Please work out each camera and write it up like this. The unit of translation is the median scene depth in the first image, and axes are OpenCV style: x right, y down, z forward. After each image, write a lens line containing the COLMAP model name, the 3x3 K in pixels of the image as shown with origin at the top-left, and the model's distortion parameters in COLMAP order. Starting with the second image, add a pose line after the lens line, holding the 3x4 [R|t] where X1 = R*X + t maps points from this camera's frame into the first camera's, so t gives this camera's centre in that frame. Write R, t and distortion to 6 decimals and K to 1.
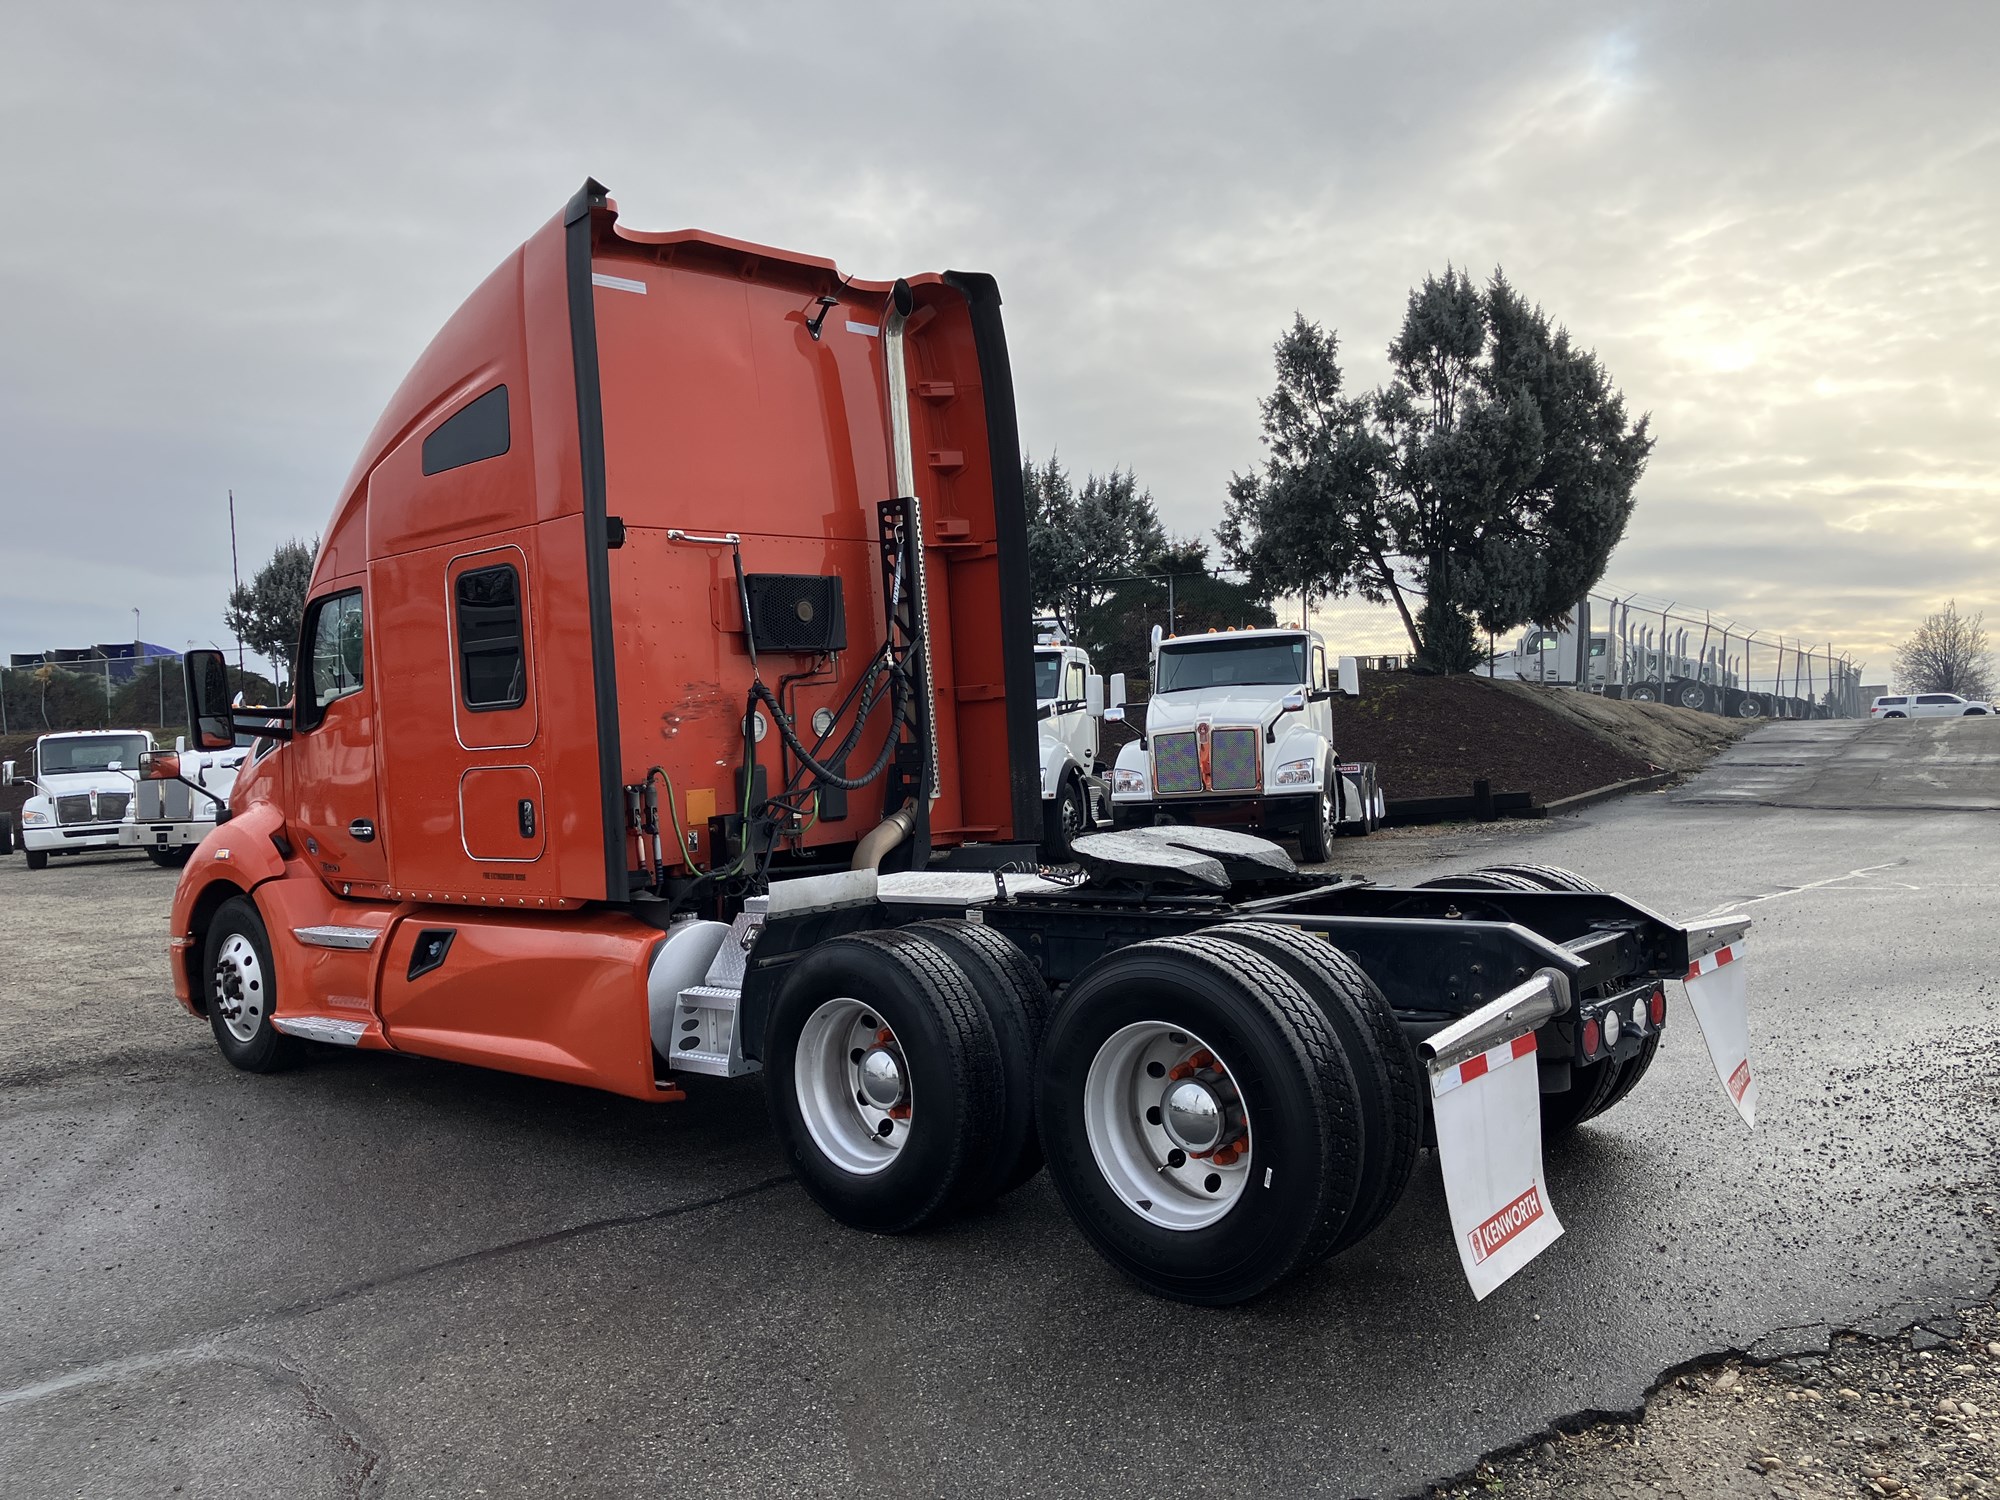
lens RADIAL K [[1549.9, 0, 975.7], [0, 1549.9, 801.4], [0, 0, 1]] dist [0.000513, -0.002205]
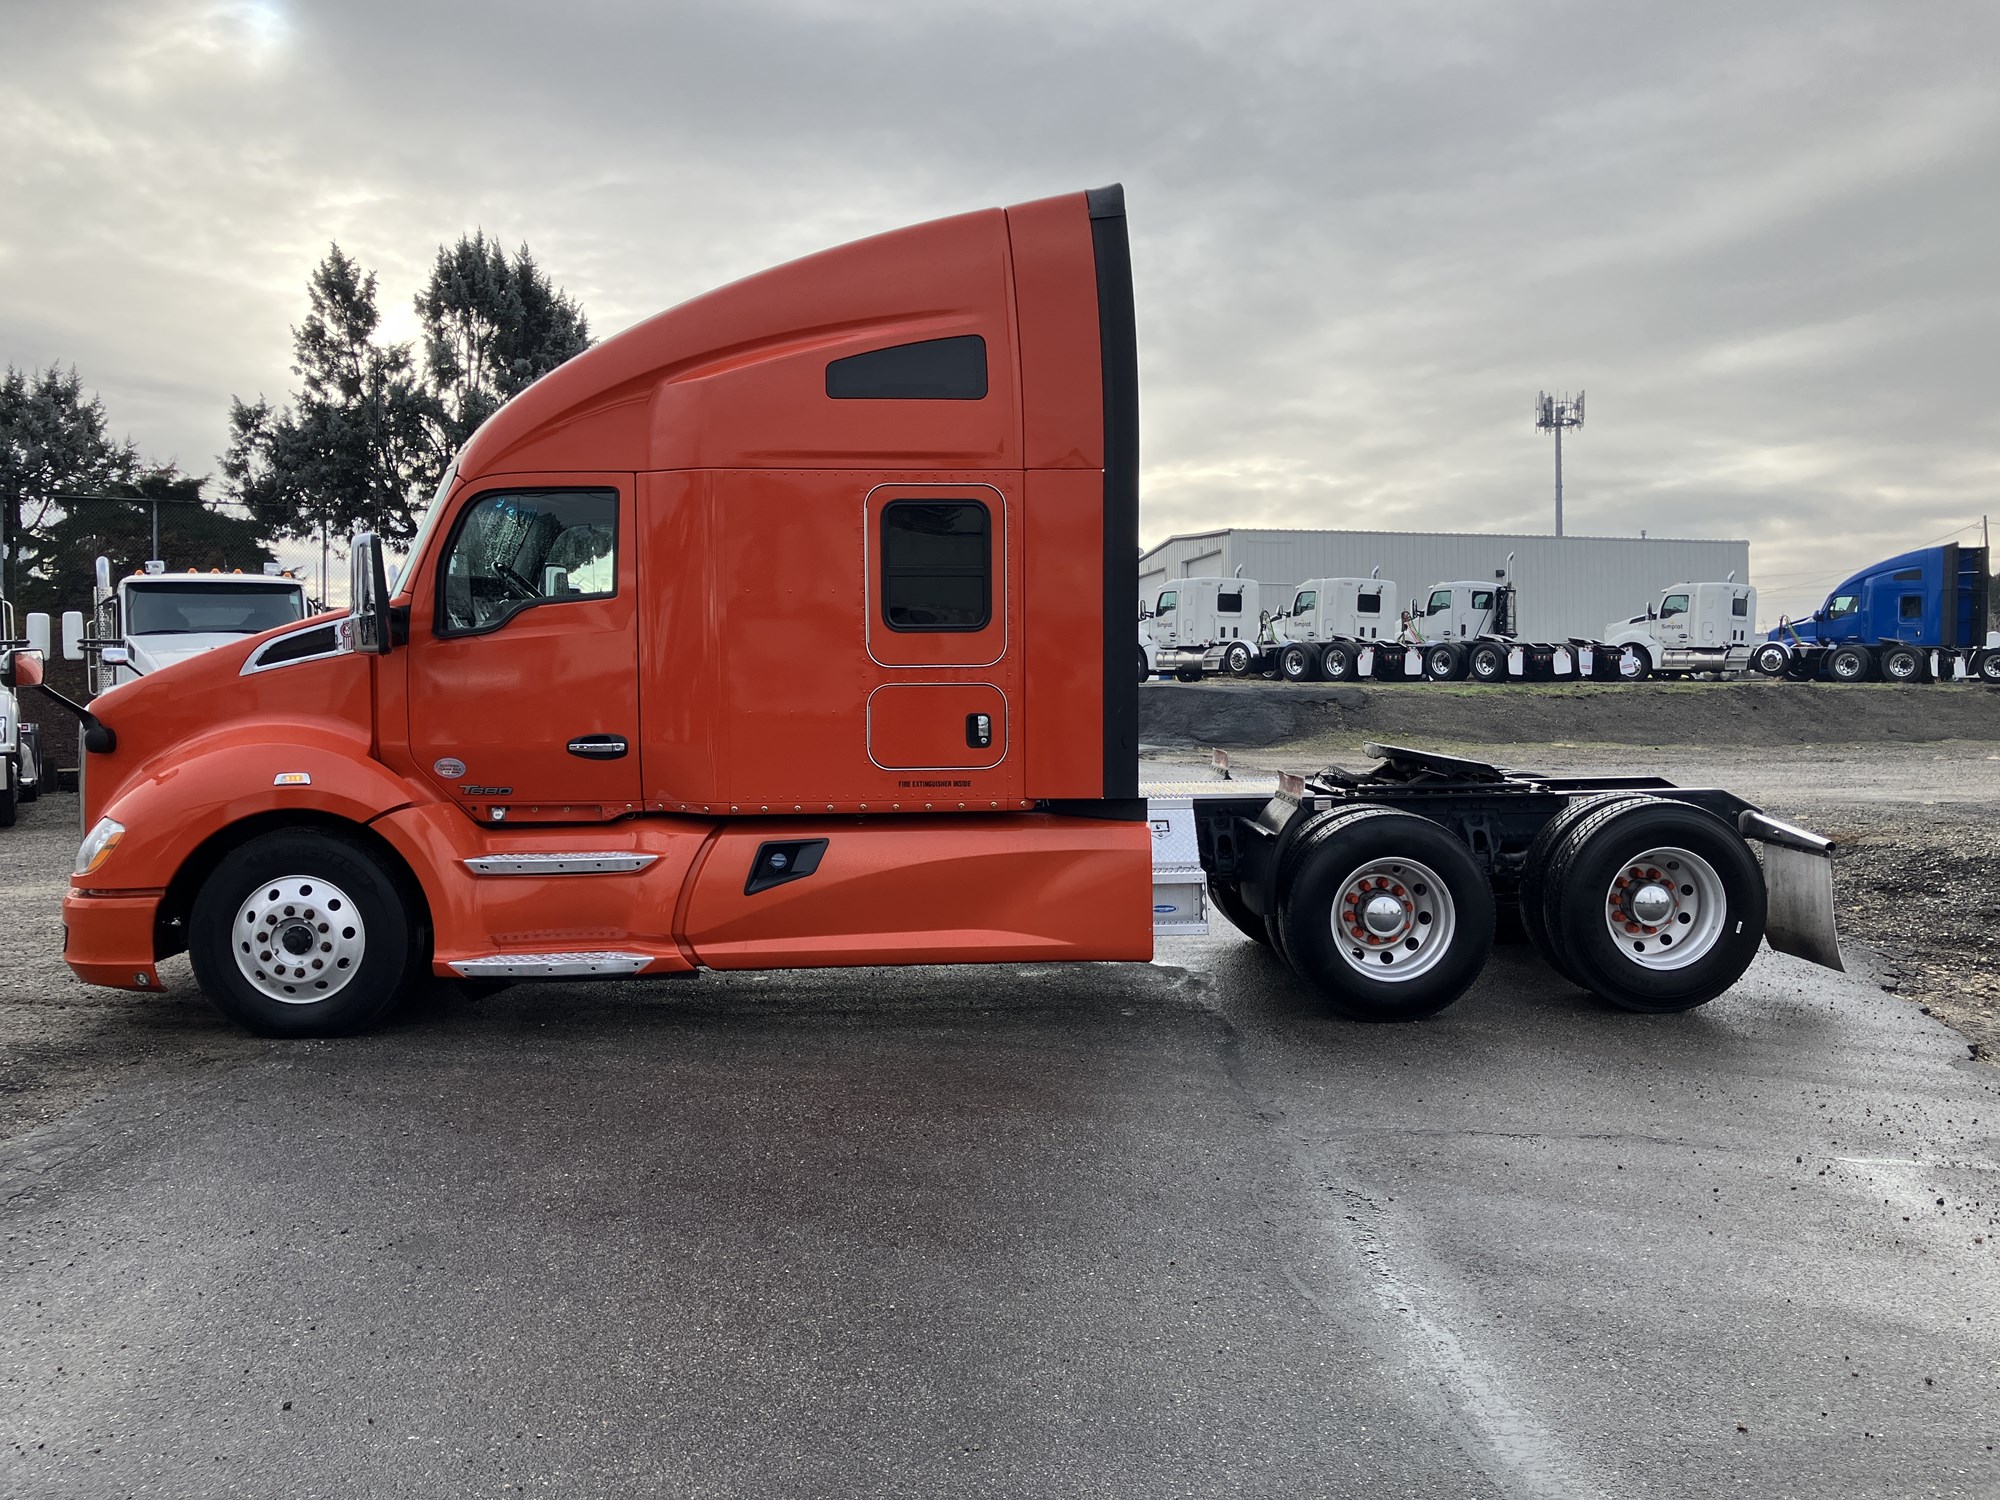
lens RADIAL K [[1549.9, 0, 975.7], [0, 1549.9, 801.4], [0, 0, 1]] dist [0.000513, -0.002205]
pose [[0.706542, -0.018321, 0.707434, -0.818799], [0.001286, 0.999696, 0.024605, 0.026114], [-0.707670, -0.016474, 0.706351, 0.155771]]
